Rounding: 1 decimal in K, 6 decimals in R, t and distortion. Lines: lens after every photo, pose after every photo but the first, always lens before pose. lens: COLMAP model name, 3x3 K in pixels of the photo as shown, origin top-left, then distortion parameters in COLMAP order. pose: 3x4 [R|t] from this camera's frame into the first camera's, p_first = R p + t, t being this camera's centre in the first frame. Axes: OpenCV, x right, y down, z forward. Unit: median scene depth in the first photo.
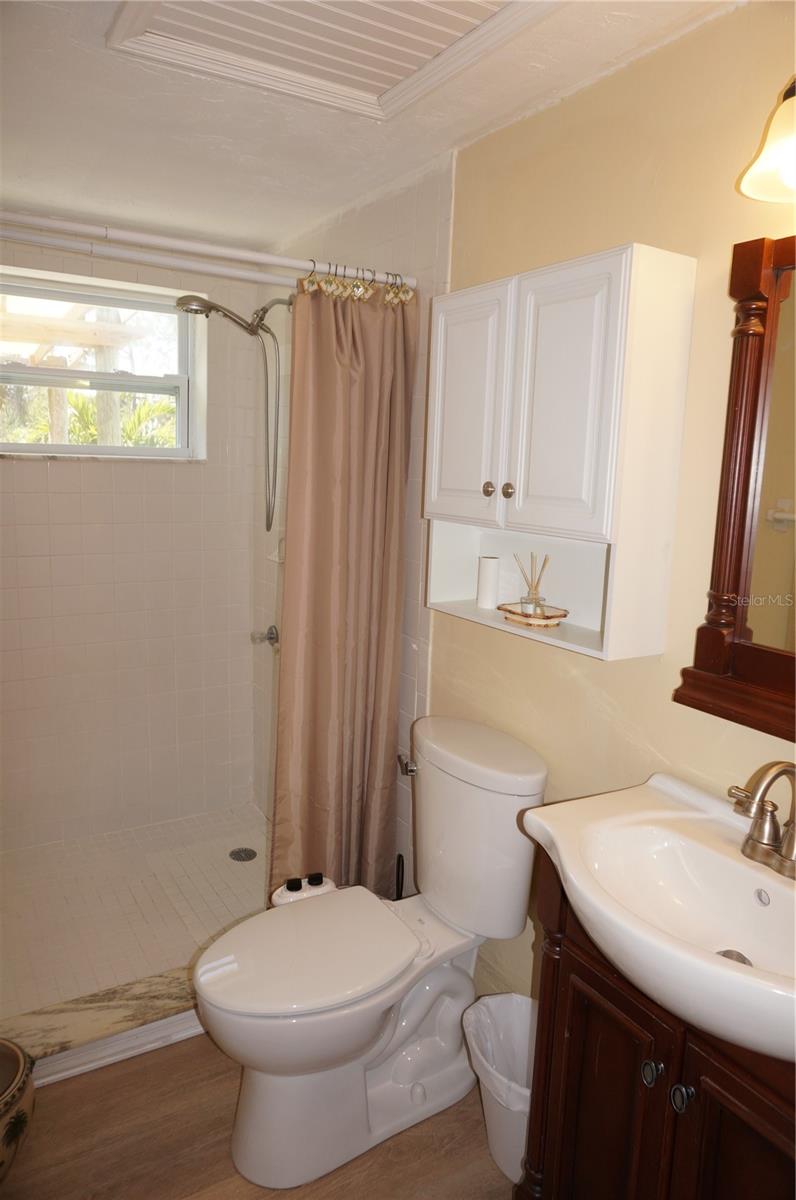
lens RADIAL K [[798.8, 0, 394.9], [0, 798.8, 600.3], [0, 0, 1]] dist [-0.042532, 0.024849]
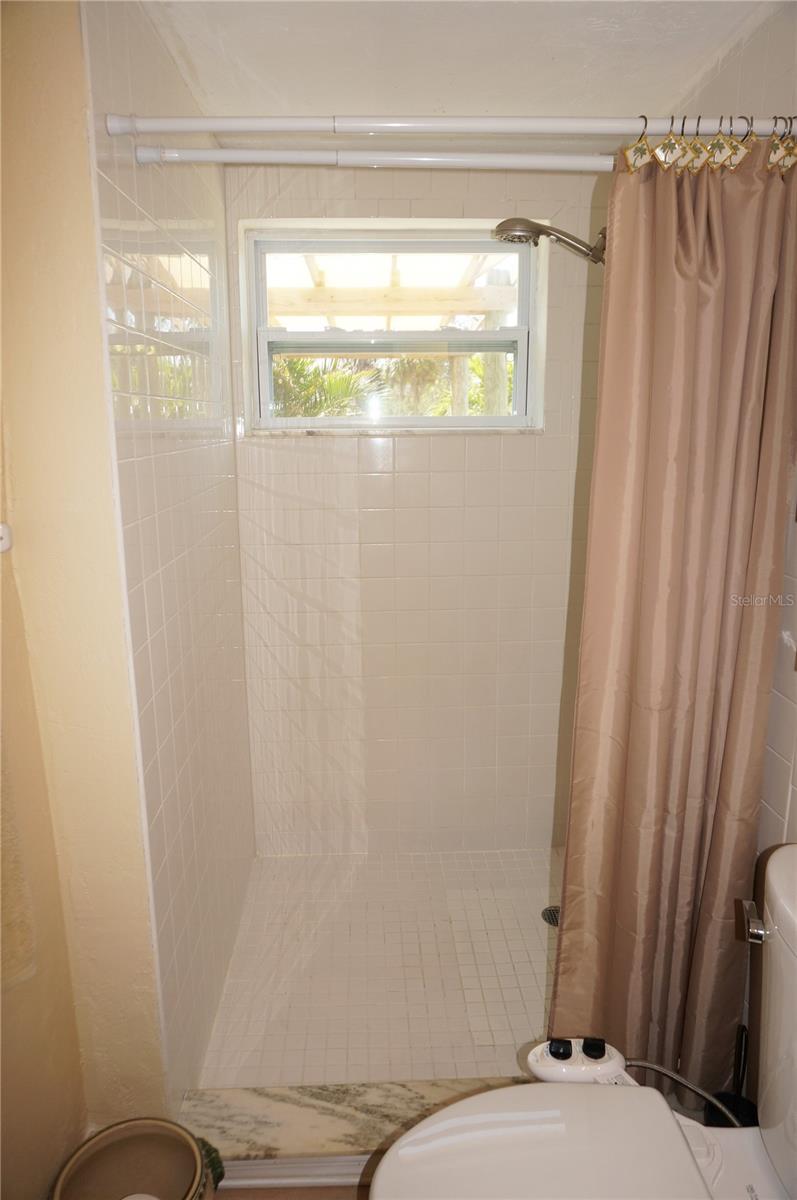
lens RADIAL K [[798.8, 0, 392.2], [0, 798.8, 597.1], [0, 0, 1]] dist [-0.042532, 0.024849]
pose [[0.871031, 0.062383, -0.487251, 0.053077], [-0.044206, 0.997833, 0.048728, -0.057422], [0.489235, -0.020905, 0.871902, 0.320071]]
